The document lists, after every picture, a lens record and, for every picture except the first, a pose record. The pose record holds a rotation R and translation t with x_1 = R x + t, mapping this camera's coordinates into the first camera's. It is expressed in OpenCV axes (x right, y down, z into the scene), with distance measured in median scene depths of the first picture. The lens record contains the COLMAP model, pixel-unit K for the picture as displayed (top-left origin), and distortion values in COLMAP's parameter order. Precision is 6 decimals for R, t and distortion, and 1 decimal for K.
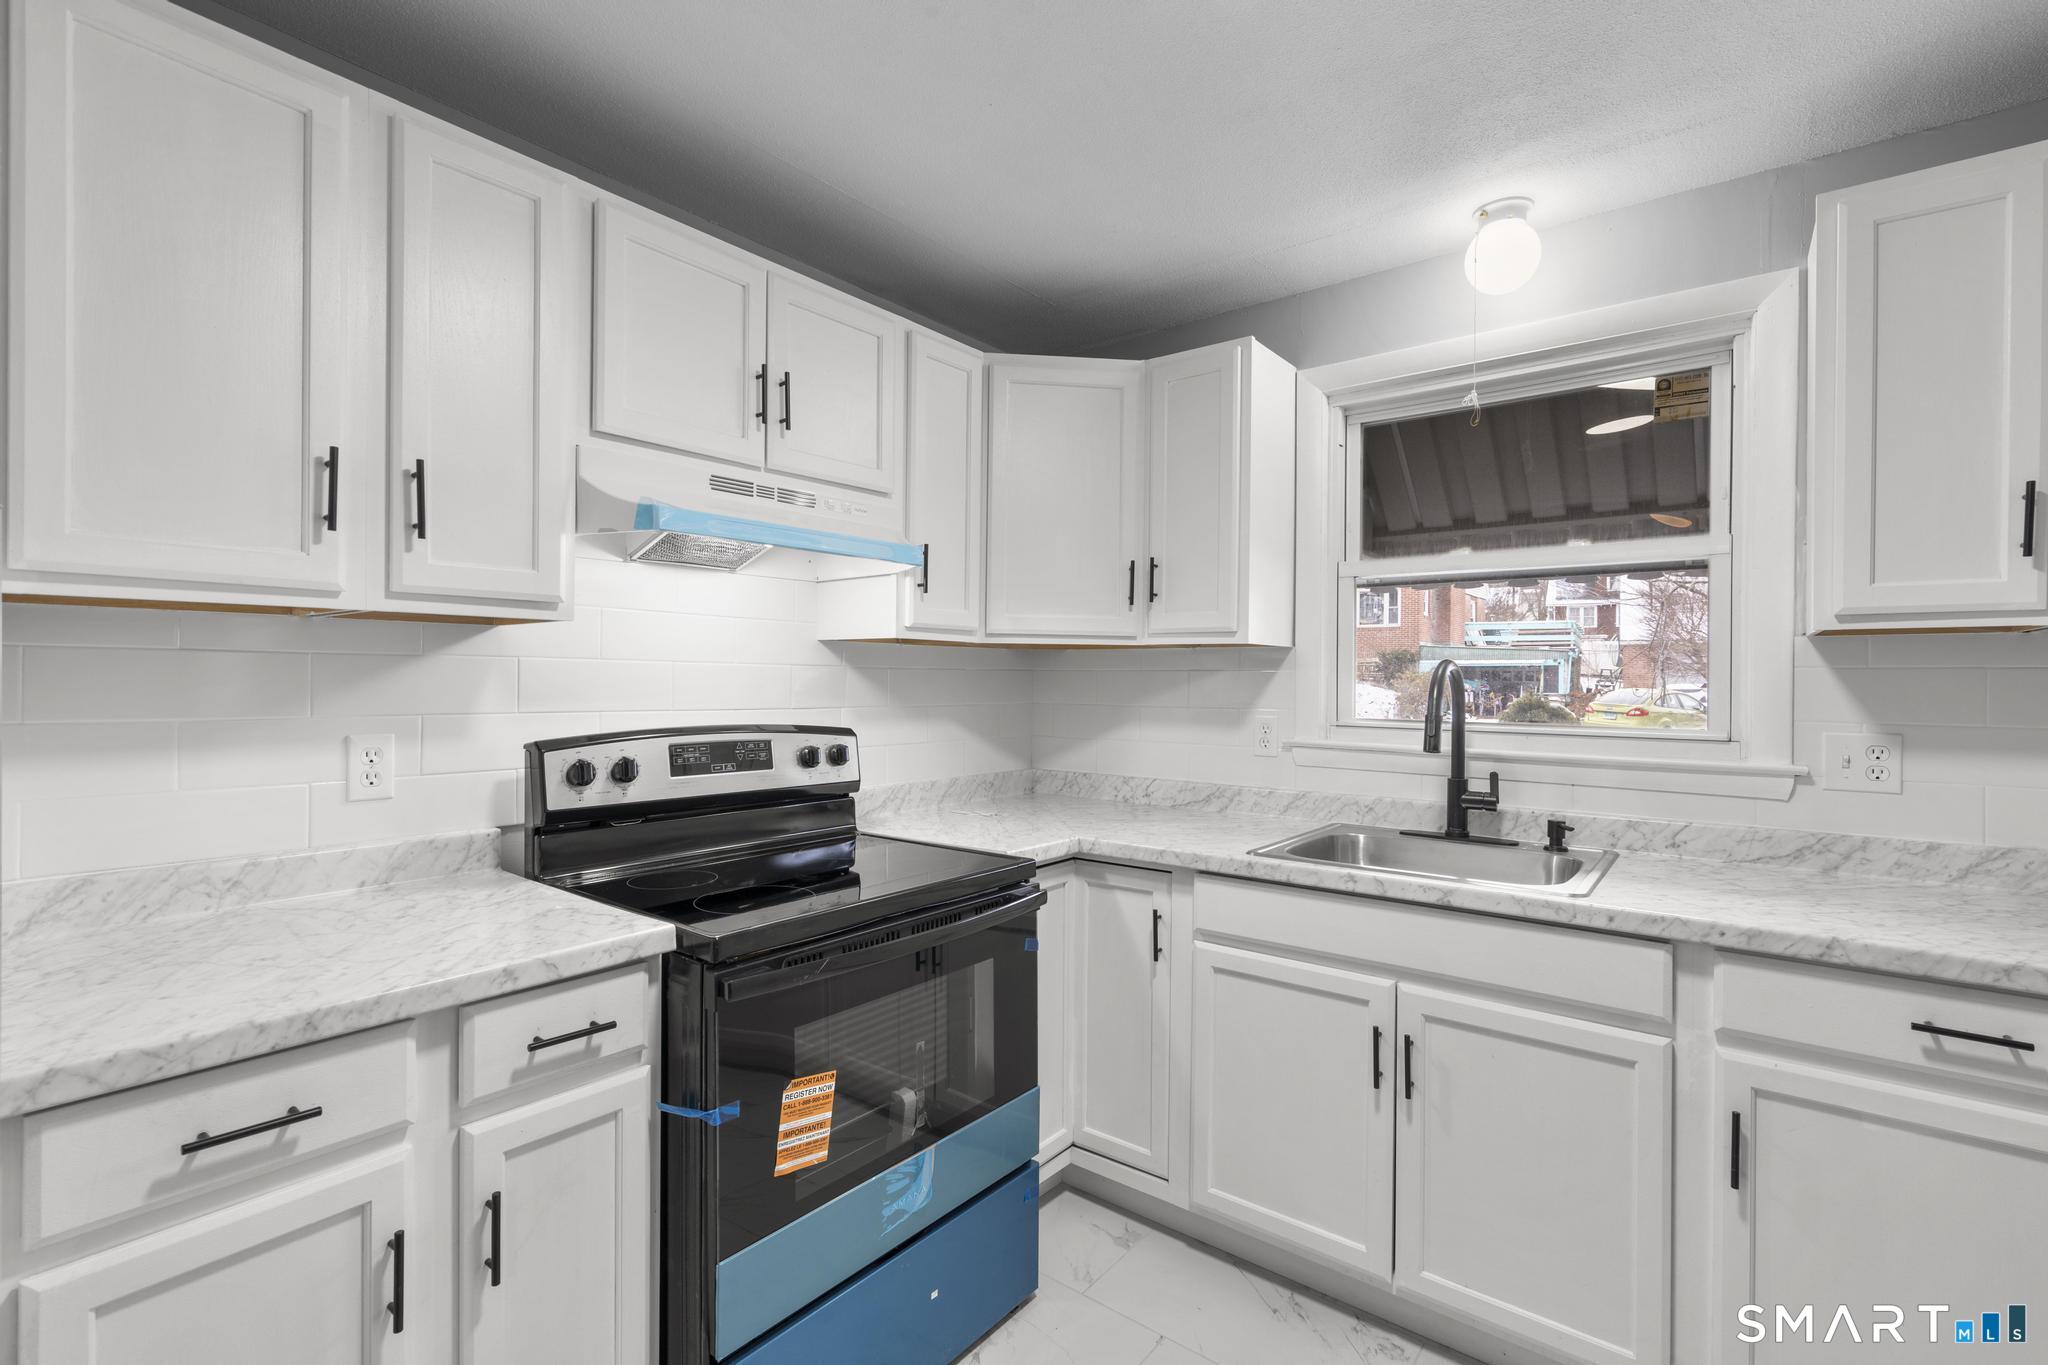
lens RADIAL K [[916.7, 0, 1018.4], [0, 916.7, 682.2], [0, 0, 1]] dist [-0.010160, 0.004706]
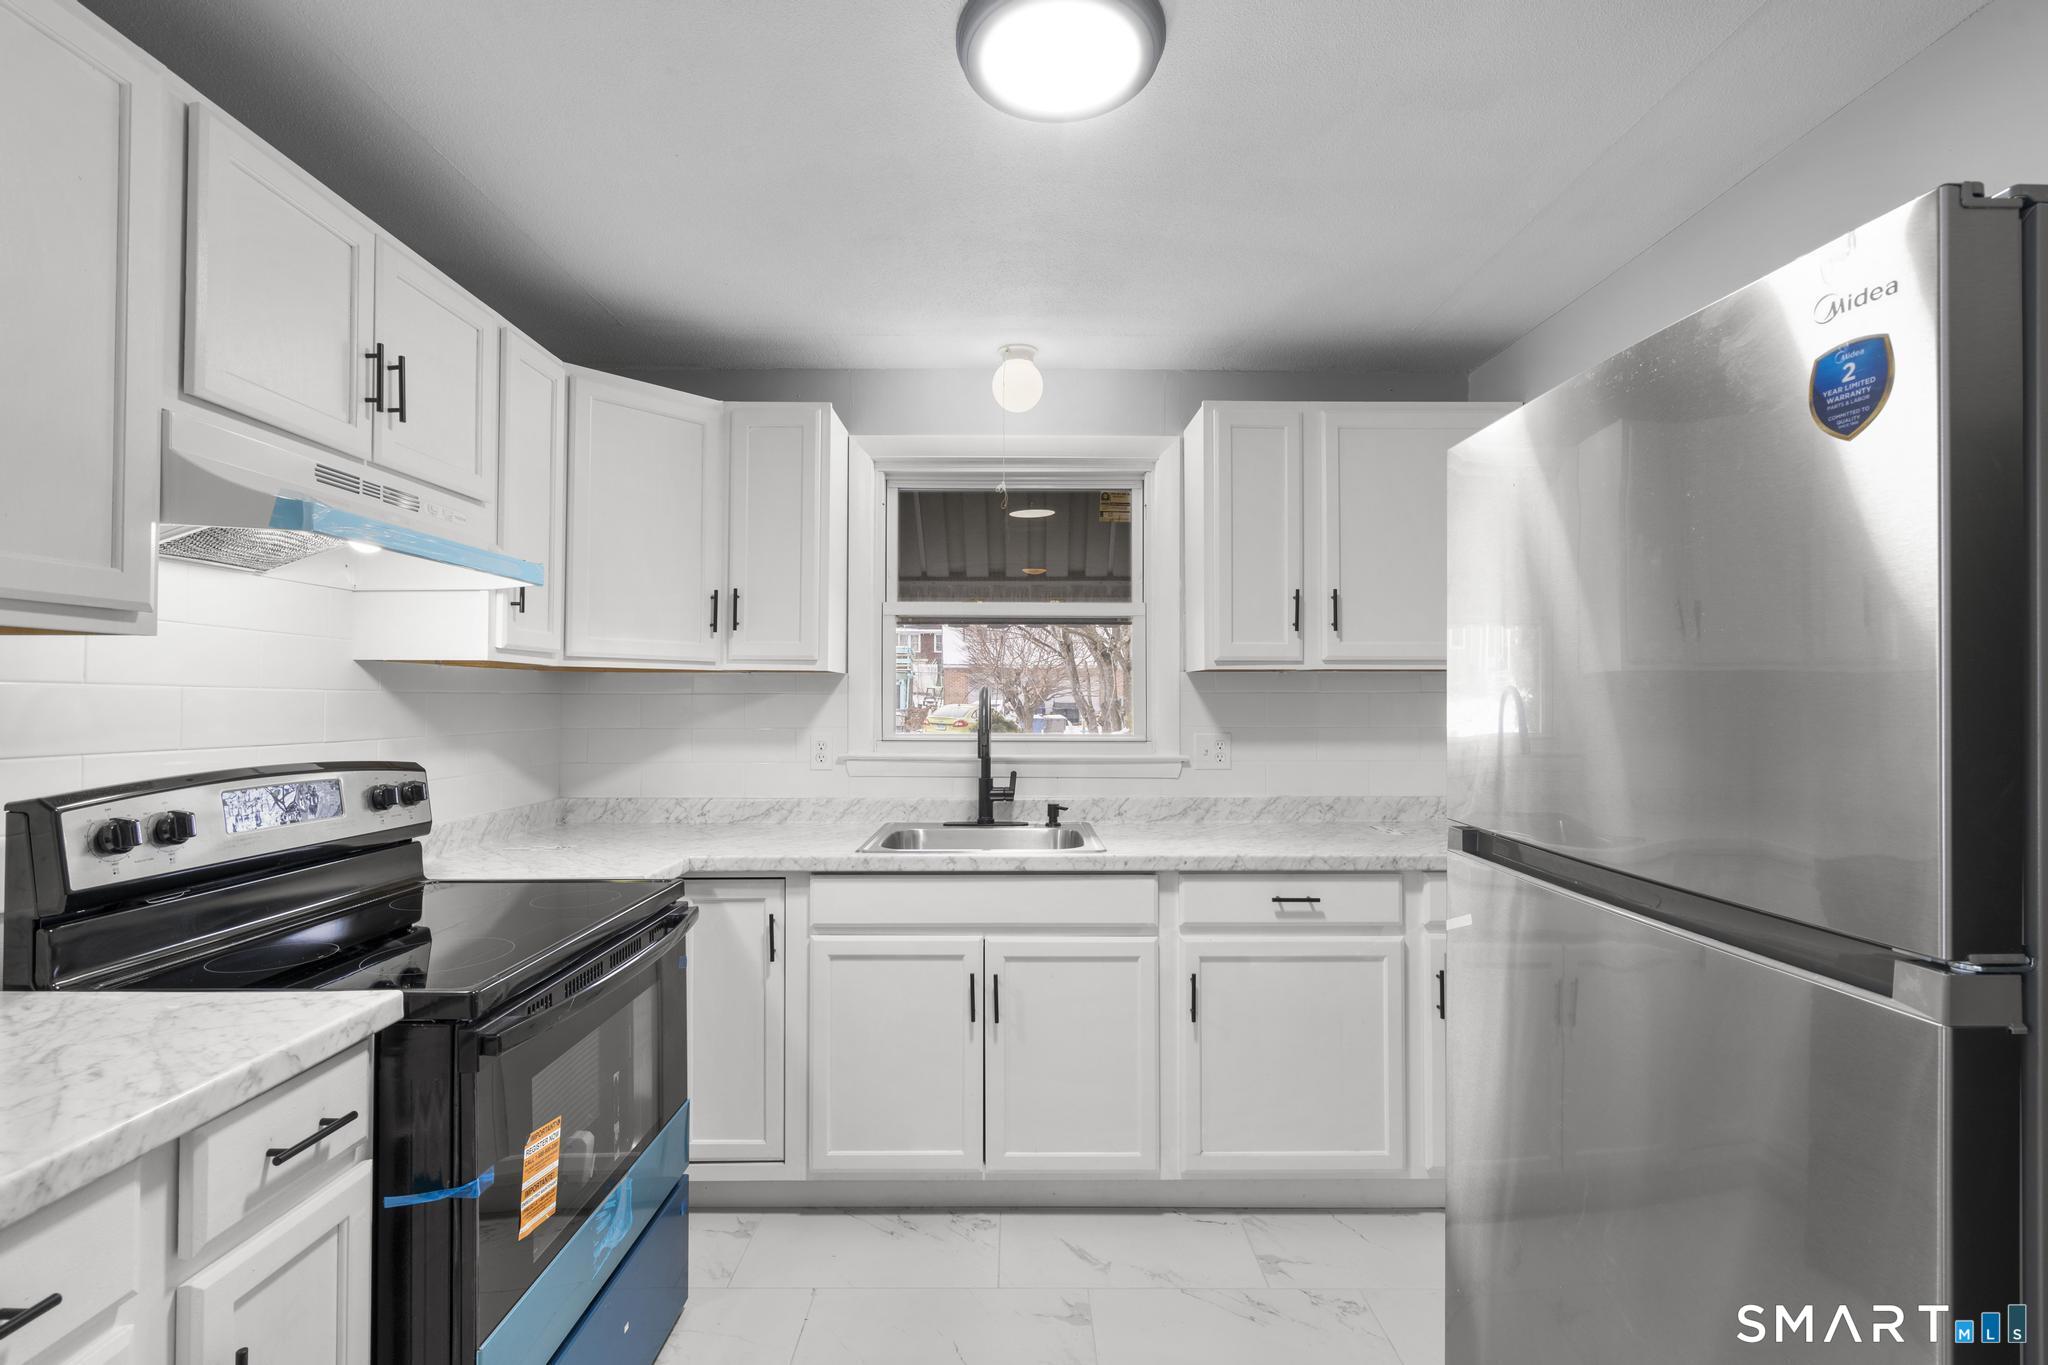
lens RADIAL K [[916.7, 0, 1018.4], [0, 916.7, 682.2], [0, 0, 1]] dist [-0.010160, 0.004706]
pose [[0.779195, 0.005135, 0.626761, -0.344827], [0.007287, 0.999825, -0.017251, -0.008155], [-0.626739, 0.018009, 0.779021, -0.044627]]
